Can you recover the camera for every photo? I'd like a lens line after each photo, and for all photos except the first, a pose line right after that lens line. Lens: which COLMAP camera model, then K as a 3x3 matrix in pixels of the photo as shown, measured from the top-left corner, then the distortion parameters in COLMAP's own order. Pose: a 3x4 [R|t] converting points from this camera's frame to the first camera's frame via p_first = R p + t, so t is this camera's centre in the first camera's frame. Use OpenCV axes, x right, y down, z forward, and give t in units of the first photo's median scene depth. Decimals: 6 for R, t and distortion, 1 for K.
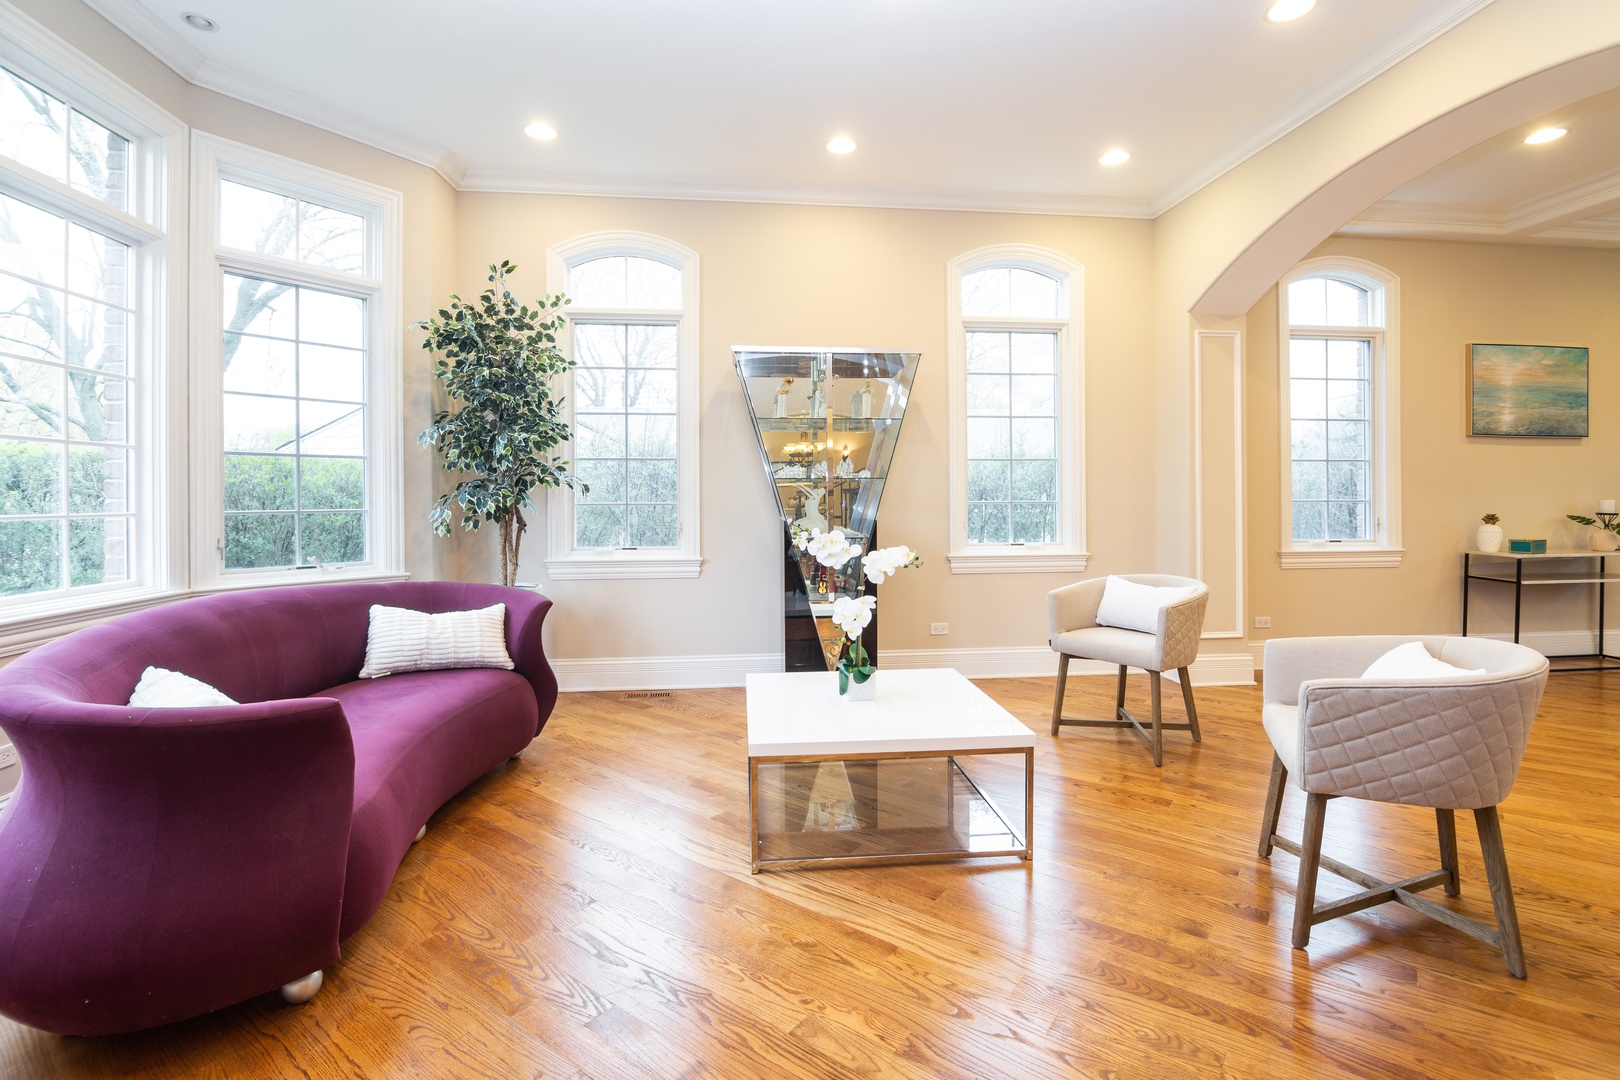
lens RADIAL K [[728.1, 0, 808.0], [0, 728.1, 518.0], [0, 0, 1]] dist [-0.012058, -0.000590]
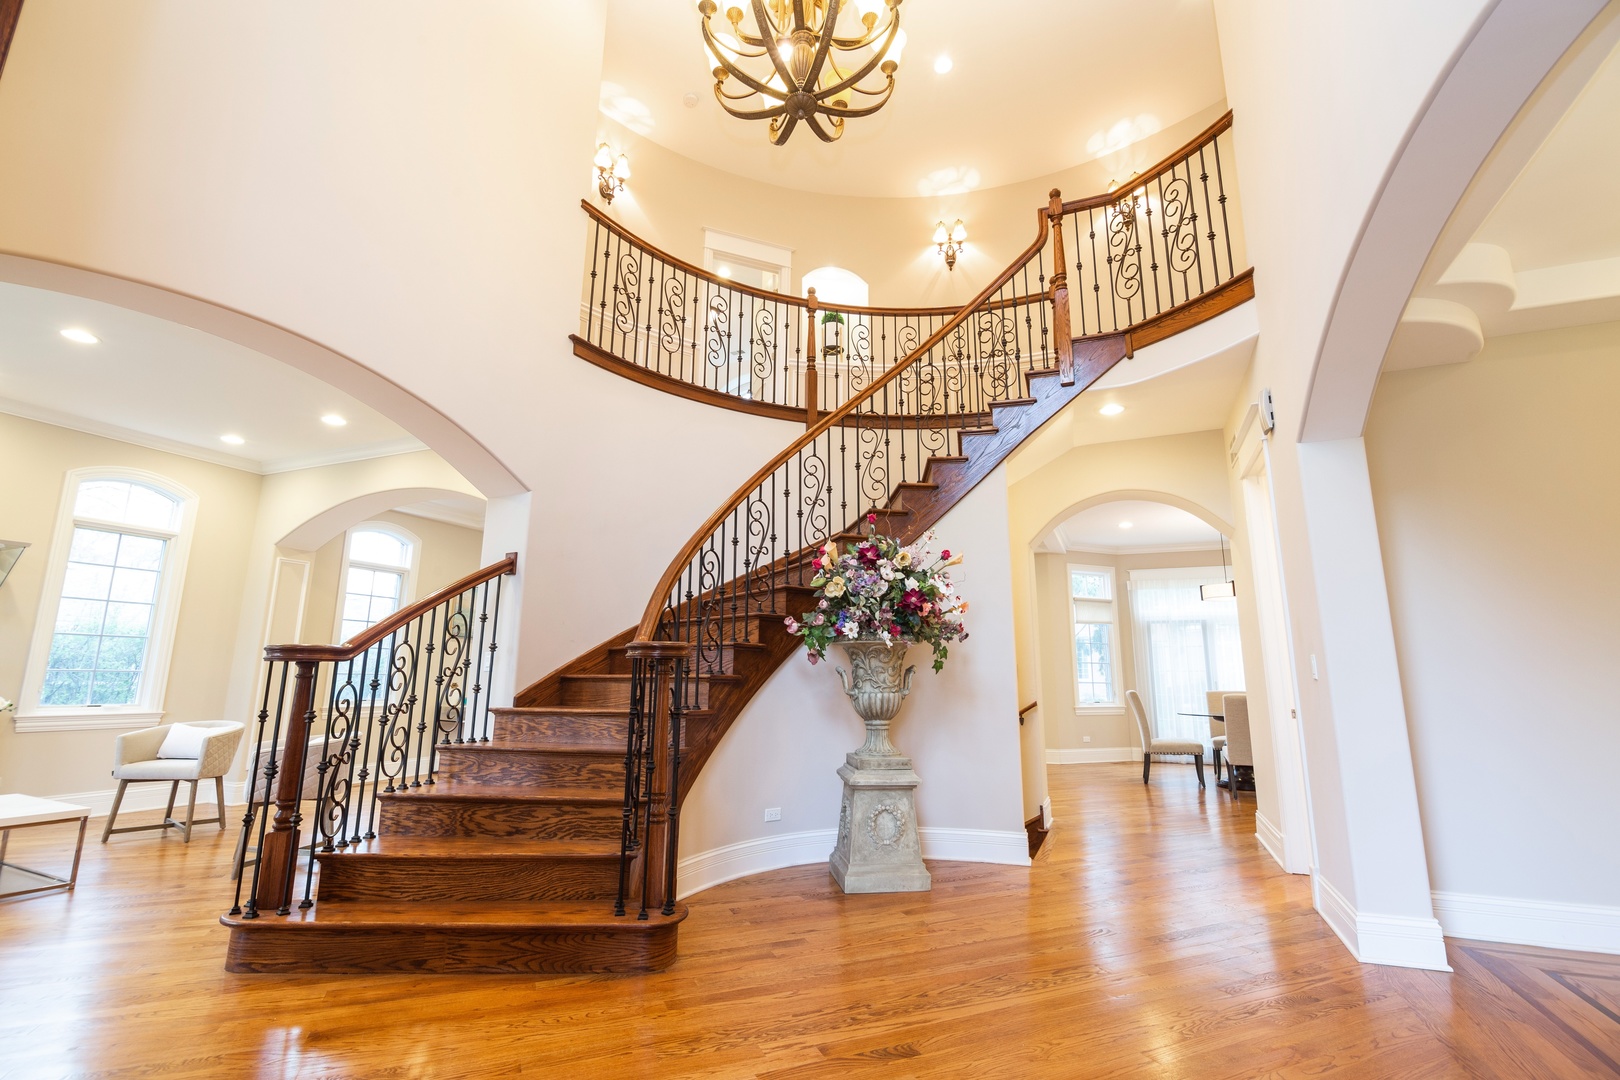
lens RADIAL K [[728.1, 0, 808.0], [0, 728.1, 518.0], [0, 0, 1]] dist [-0.012058, -0.000590]
pose [[0.497534, 0.192504, 0.845814, -0.201385], [0.013462, 0.973234, -0.229423, 0.022448], [-0.867340, 0.125532, 0.481626, -0.675313]]
